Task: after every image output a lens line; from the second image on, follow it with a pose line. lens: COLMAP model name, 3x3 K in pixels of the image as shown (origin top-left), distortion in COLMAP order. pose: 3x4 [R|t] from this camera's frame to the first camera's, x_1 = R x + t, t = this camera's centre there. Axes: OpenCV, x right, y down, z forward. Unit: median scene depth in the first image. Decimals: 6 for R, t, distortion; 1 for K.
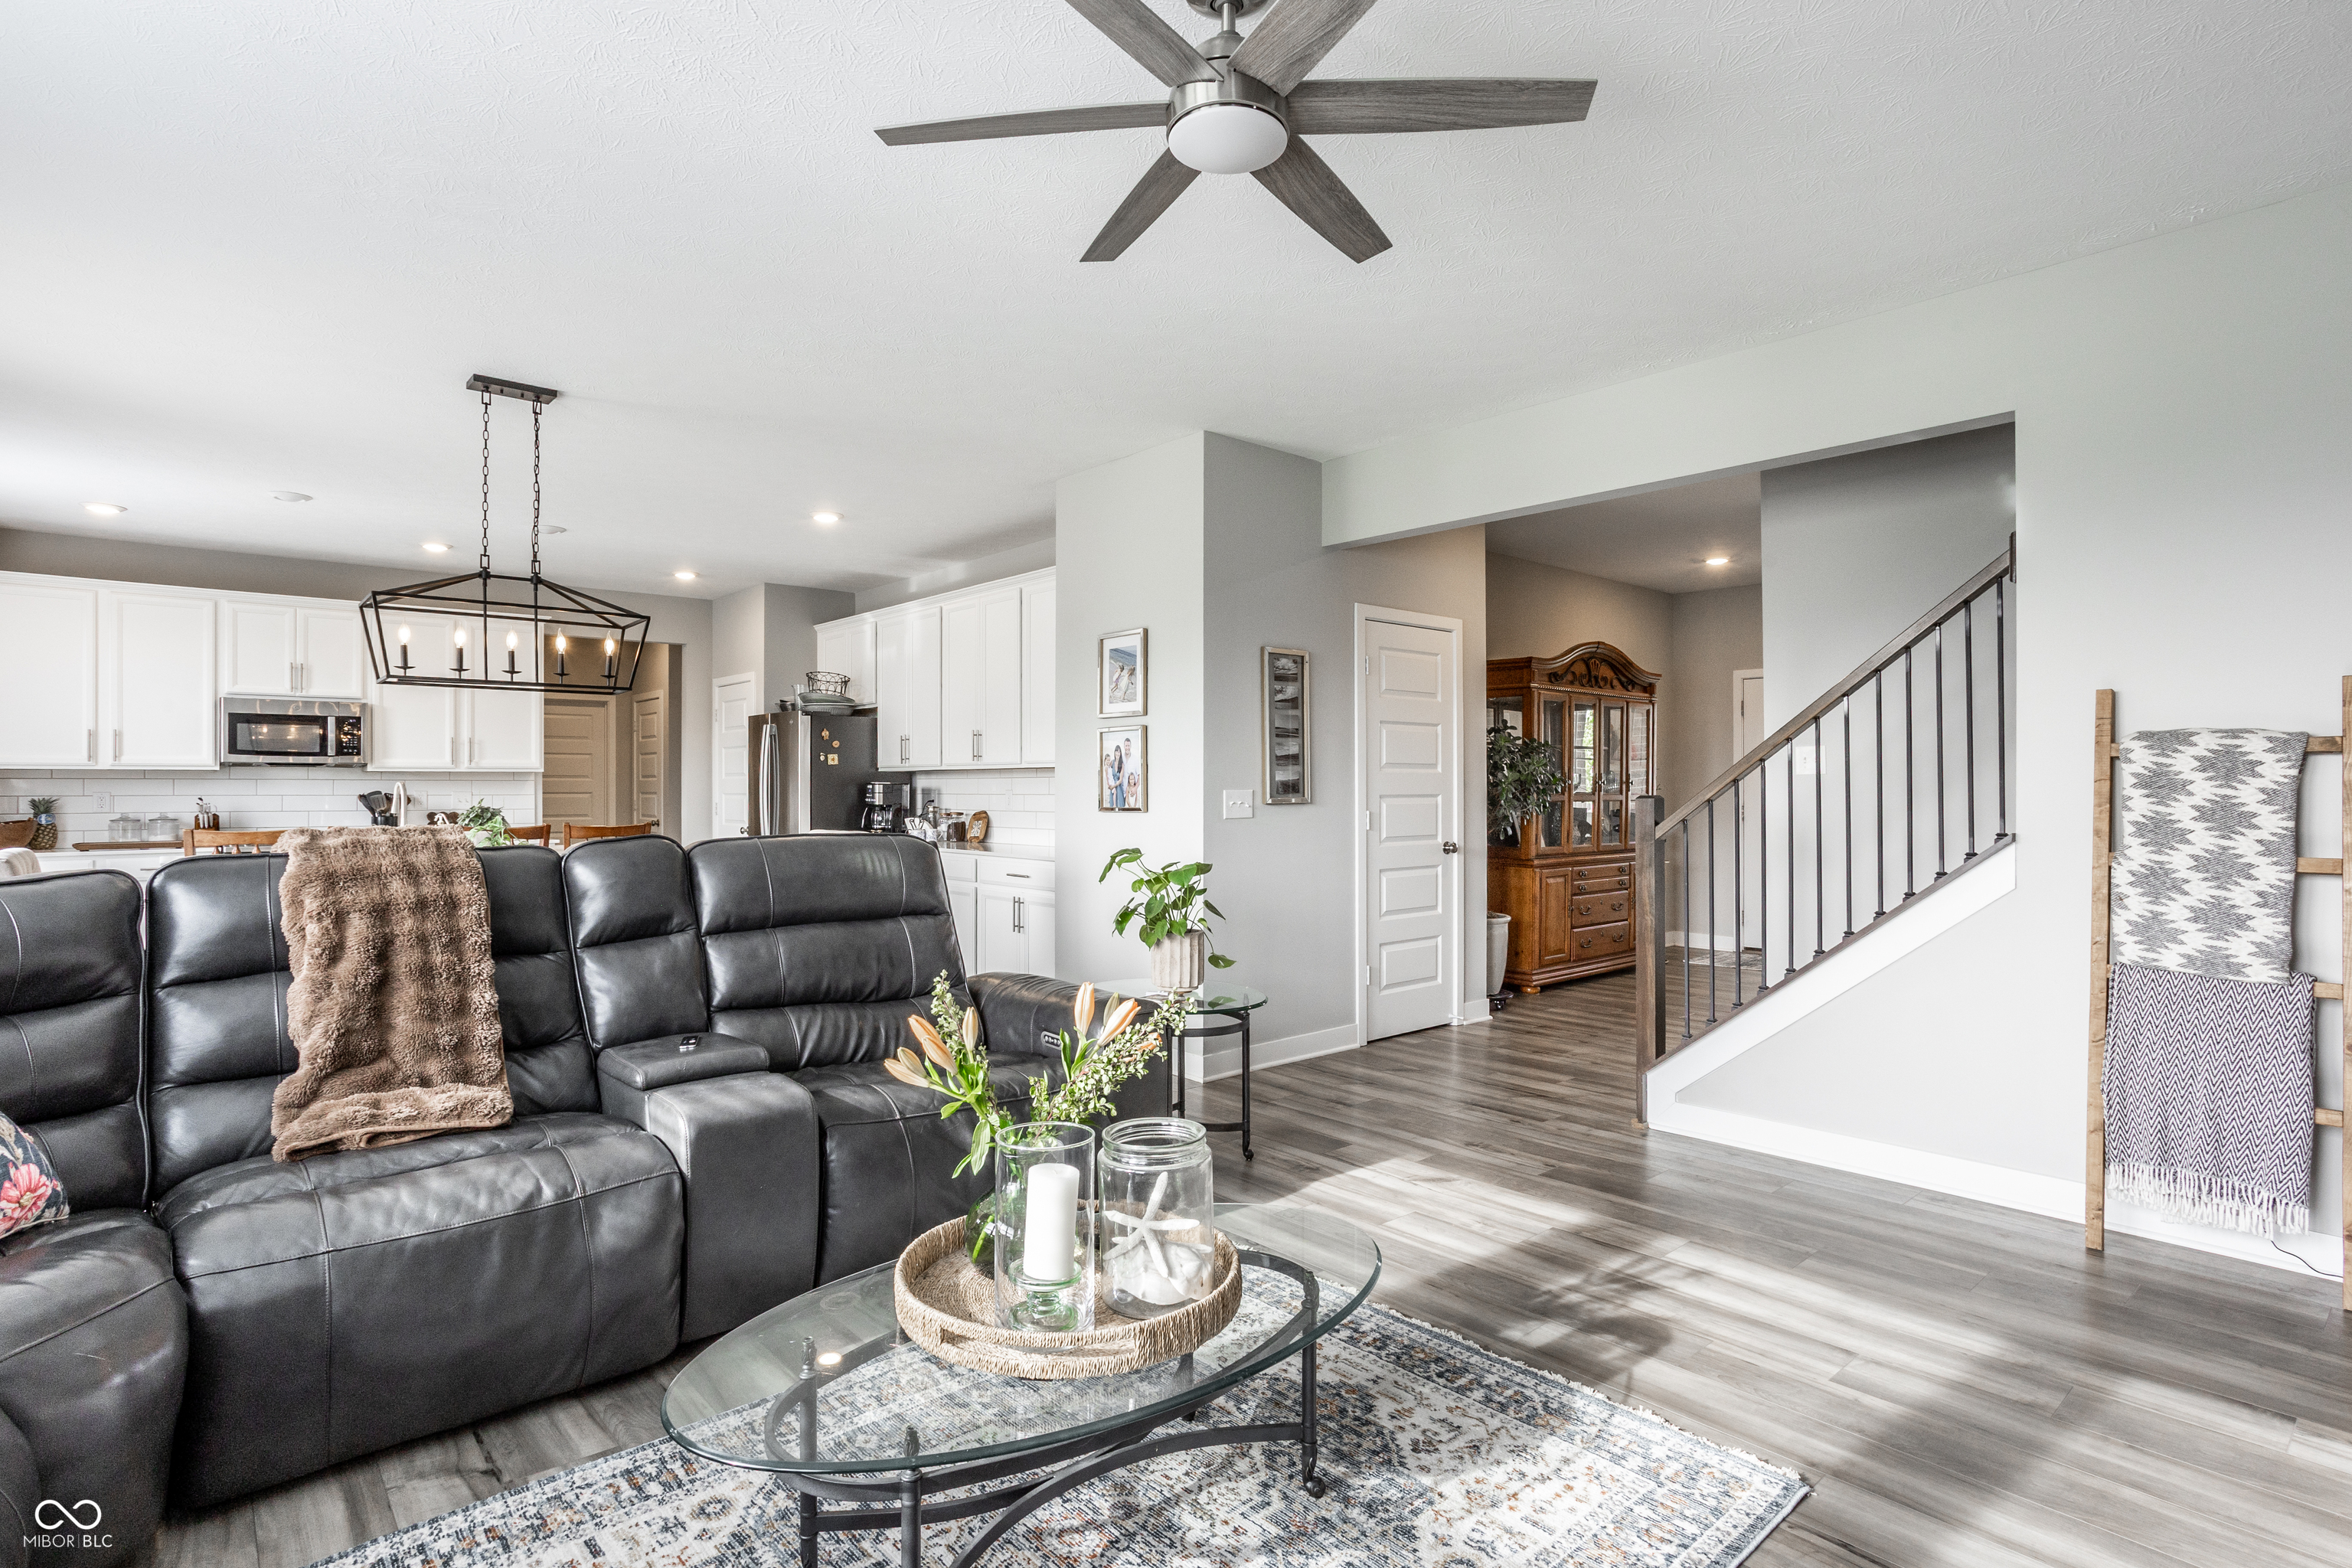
lens RADIAL K [[1190.6, 0, 1186.0], [0, 1190.6, 778.3], [0, 0, 1]] dist [-0.032848, 0.000098]
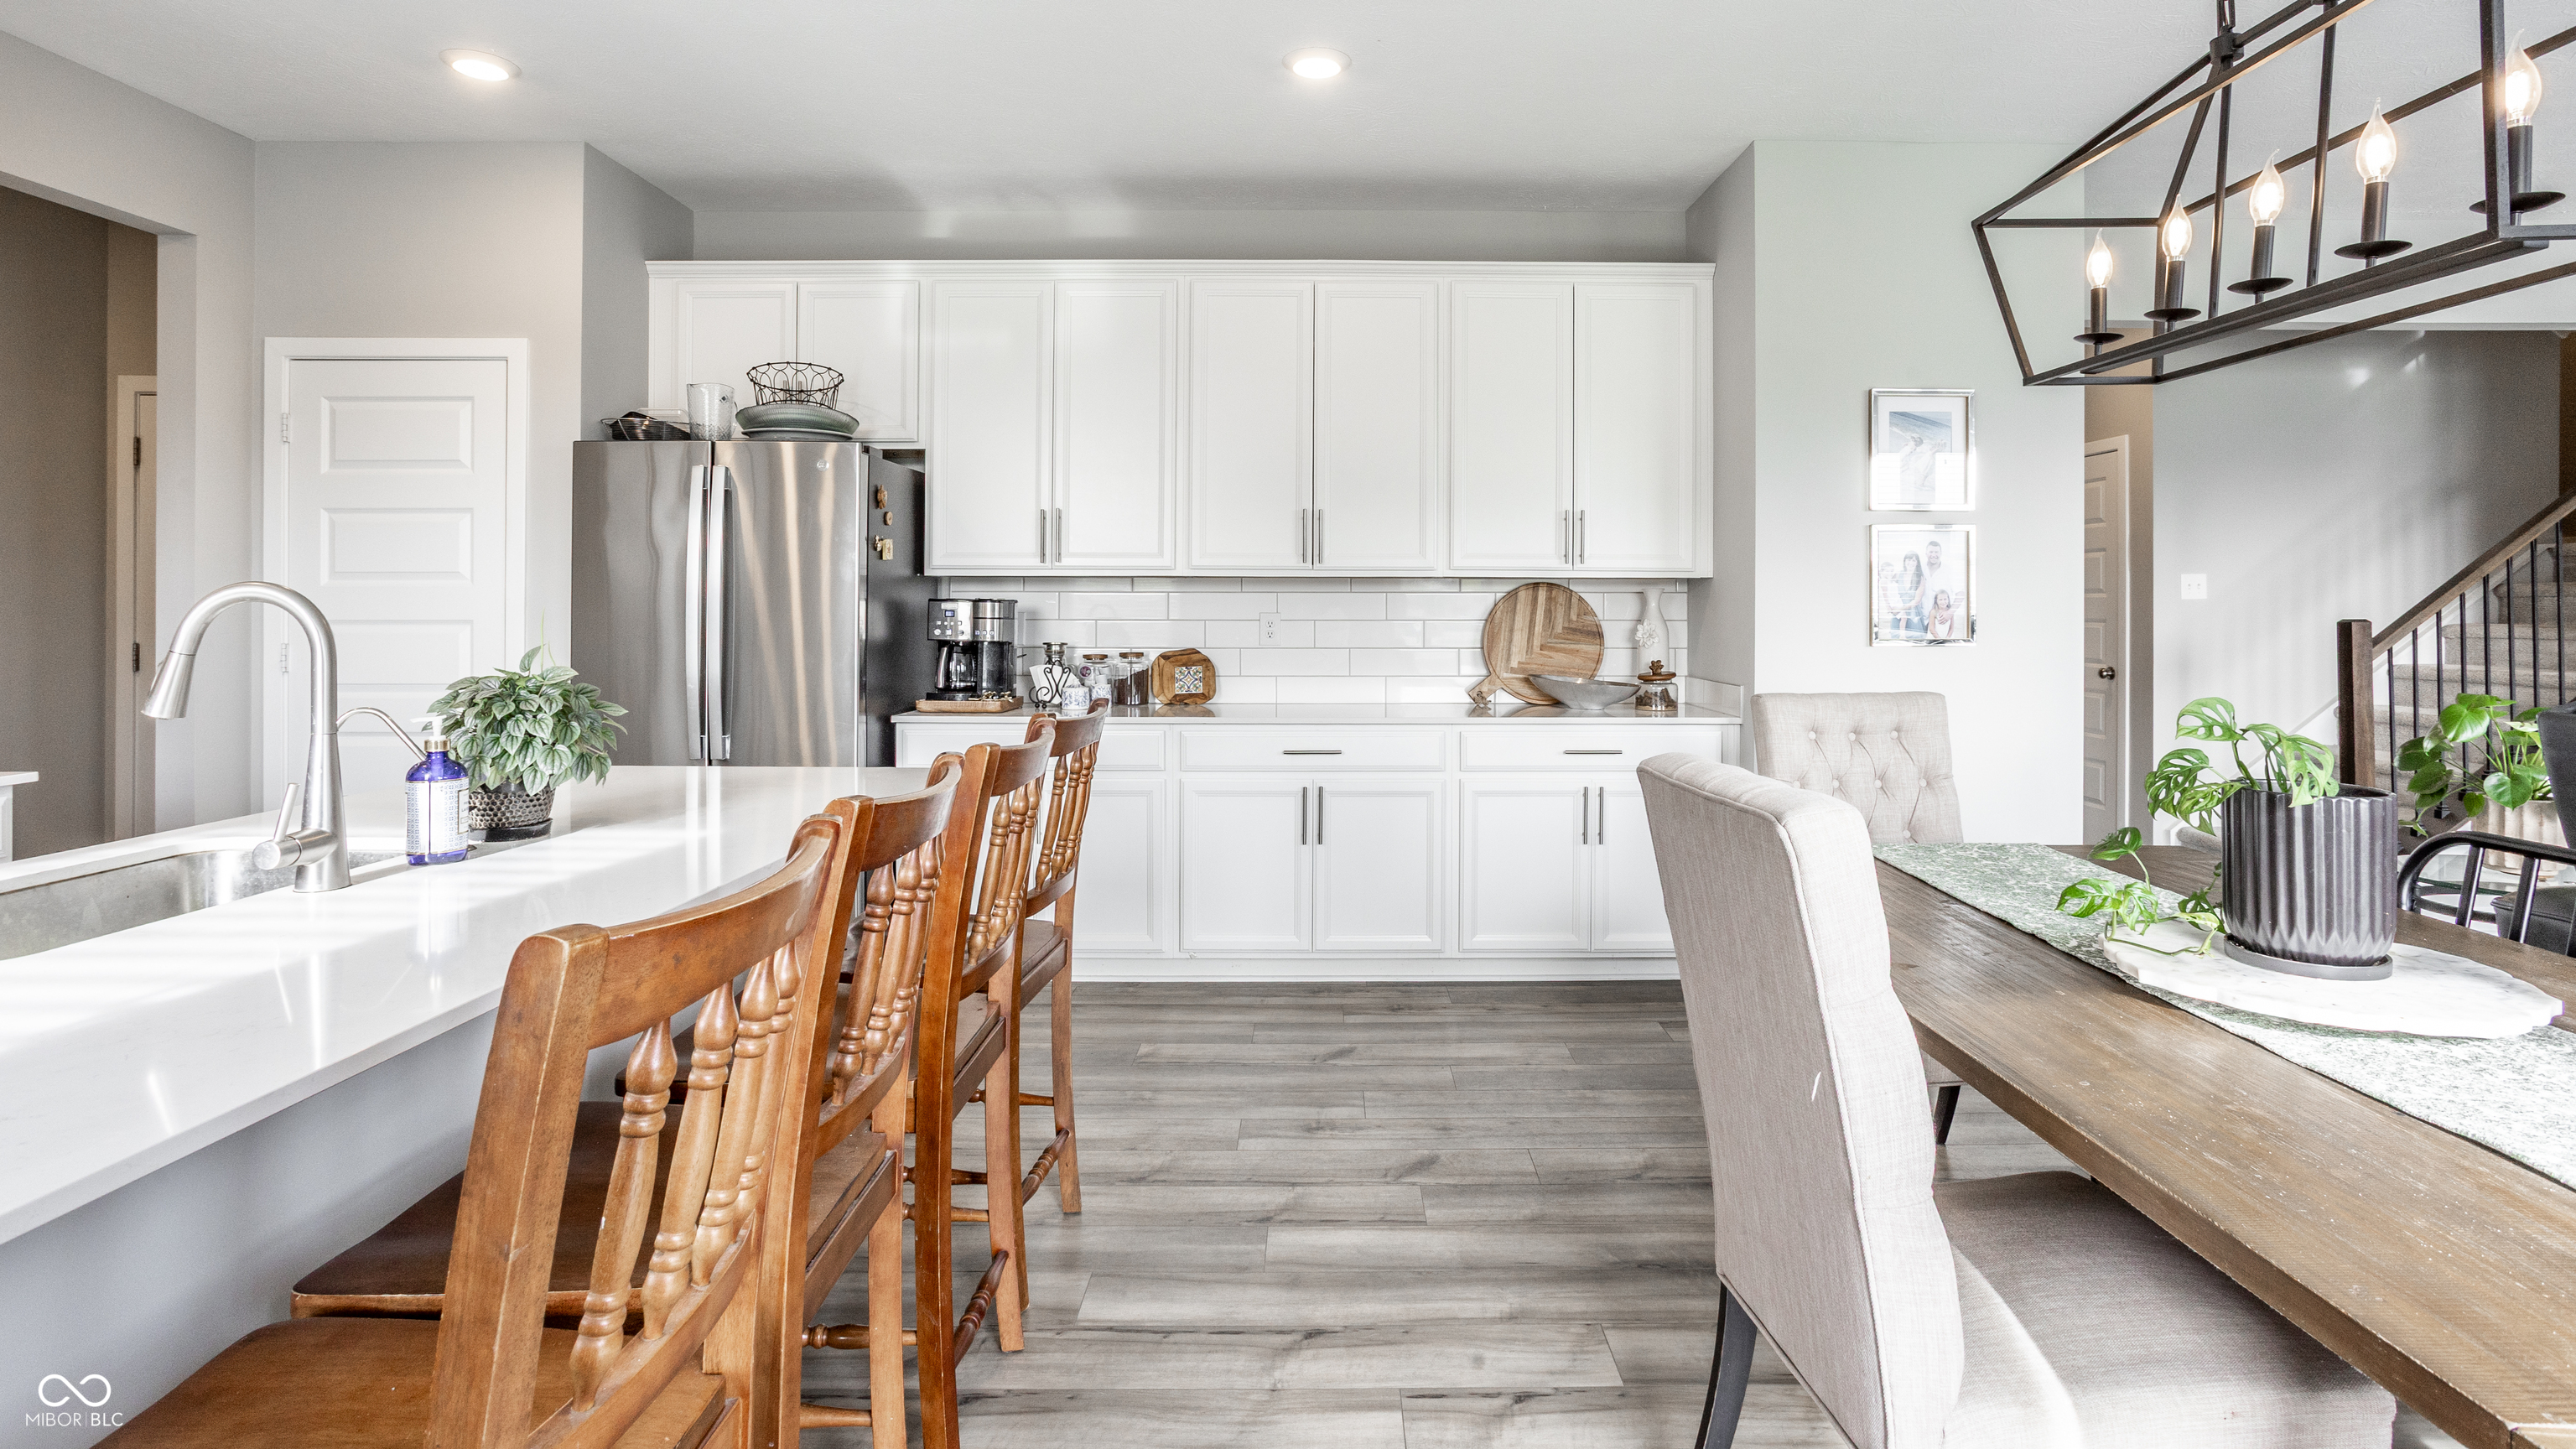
lens RADIAL K [[1287.6, 0, 1342.2], [0, 1287.6, 590.5], [0, 0, 1]] dist [-0.075535, 0.059926]
pose [[0.663745, 0.011200, 0.747875, -0.769358], [-0.009354, 0.999934, -0.006674, 0.003556], [-0.747900, -0.002566, 0.663806, 0.709137]]
